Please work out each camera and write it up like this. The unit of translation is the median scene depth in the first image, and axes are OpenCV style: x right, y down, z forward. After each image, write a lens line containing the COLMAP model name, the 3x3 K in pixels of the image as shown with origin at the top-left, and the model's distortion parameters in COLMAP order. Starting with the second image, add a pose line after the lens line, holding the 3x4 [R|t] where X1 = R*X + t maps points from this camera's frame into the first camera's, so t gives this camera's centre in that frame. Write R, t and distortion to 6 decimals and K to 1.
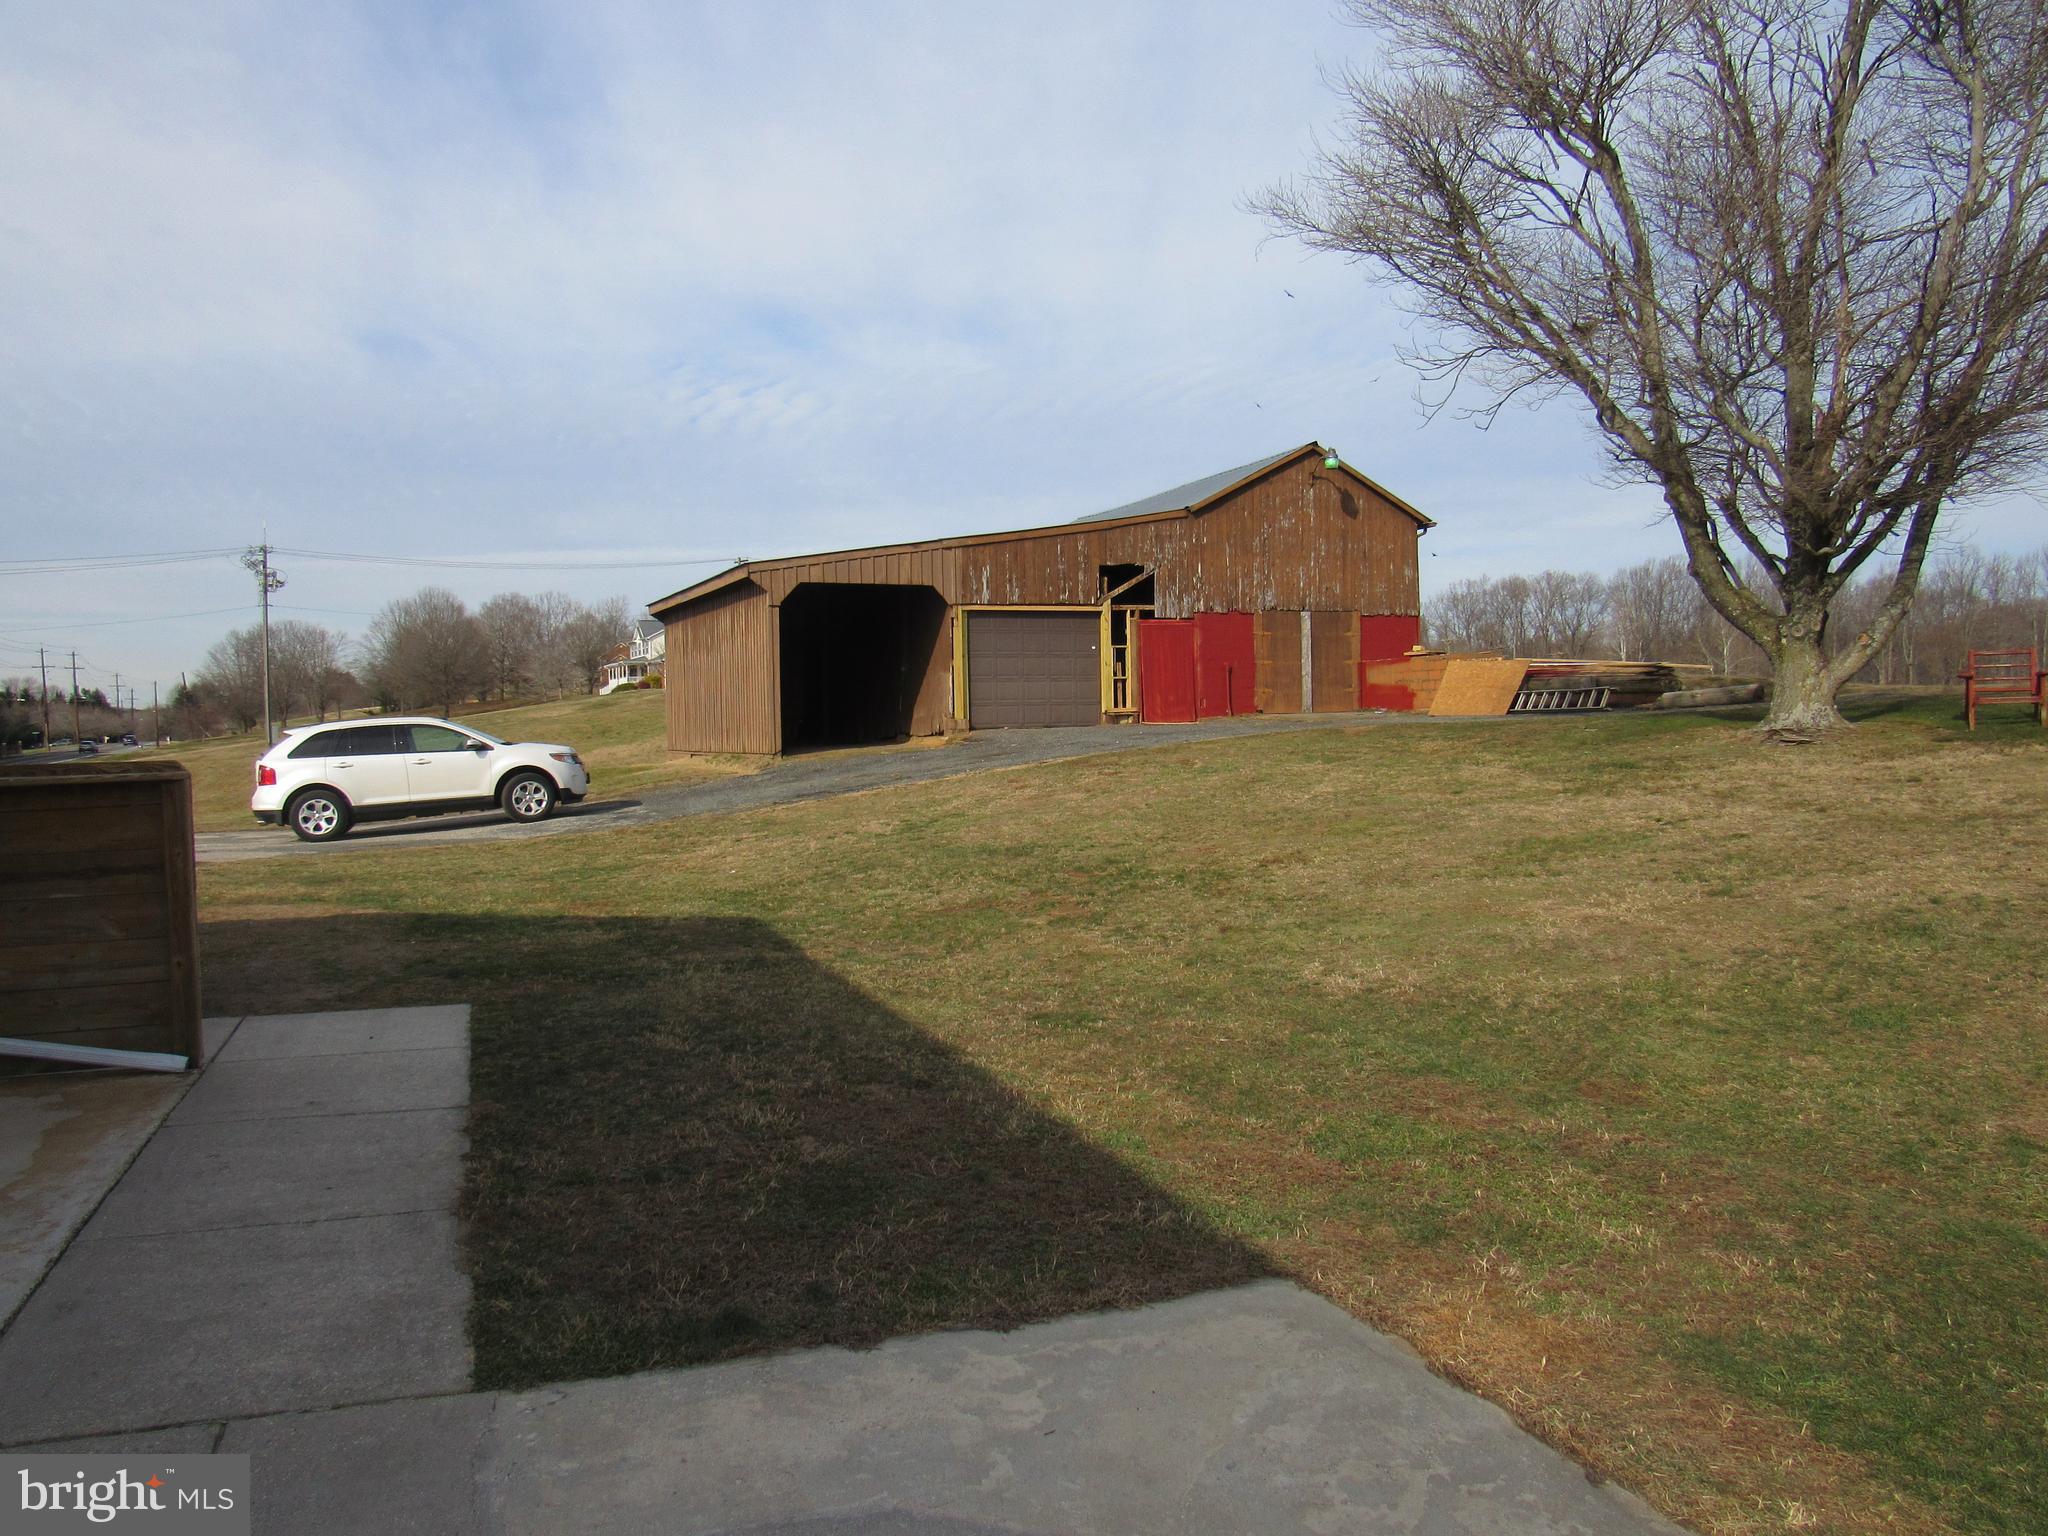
lens RADIAL K [[1440.0, 0, 1029.5], [0, 1440.0, 766.6], [0, 0, 1]] dist [-0.015397, -0.005146]
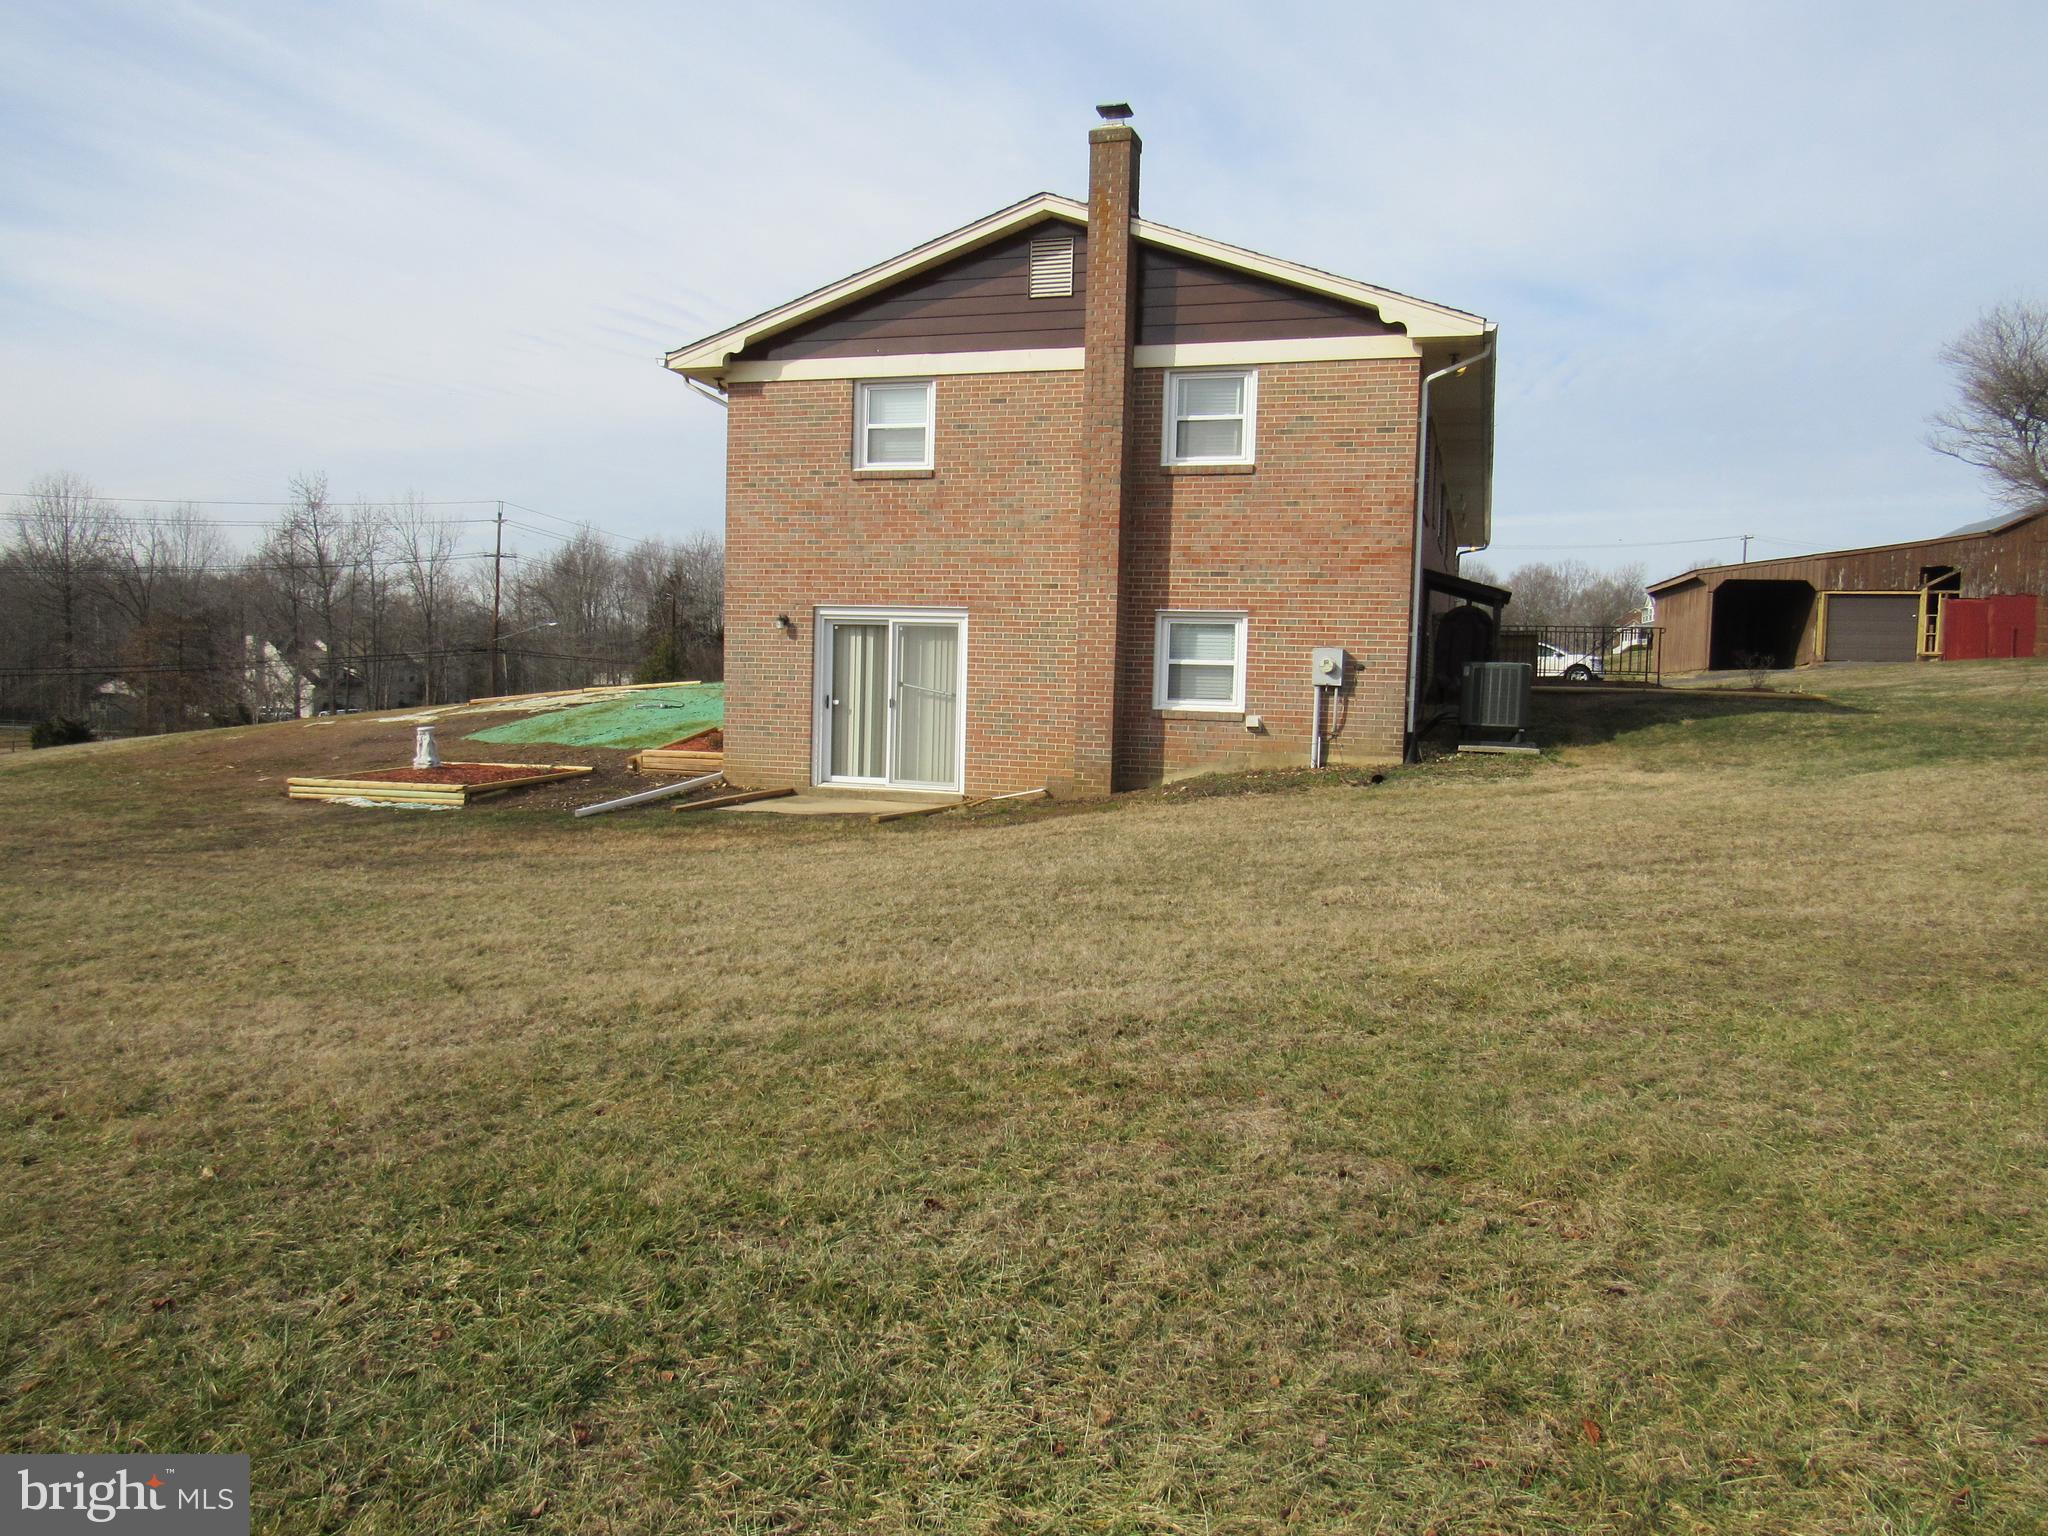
lens RADIAL K [[1440.0, 0, 1028.4], [0, 1440.0, 757.5], [0, 0, 1]] dist [-0.015397, -0.005146]
pose [[0.780379, 0.069523, -0.621430, 0.286691], [-0.058159, 0.997562, 0.038568, 0.078829], [0.622596, 0.006045, 0.782520, -0.958386]]
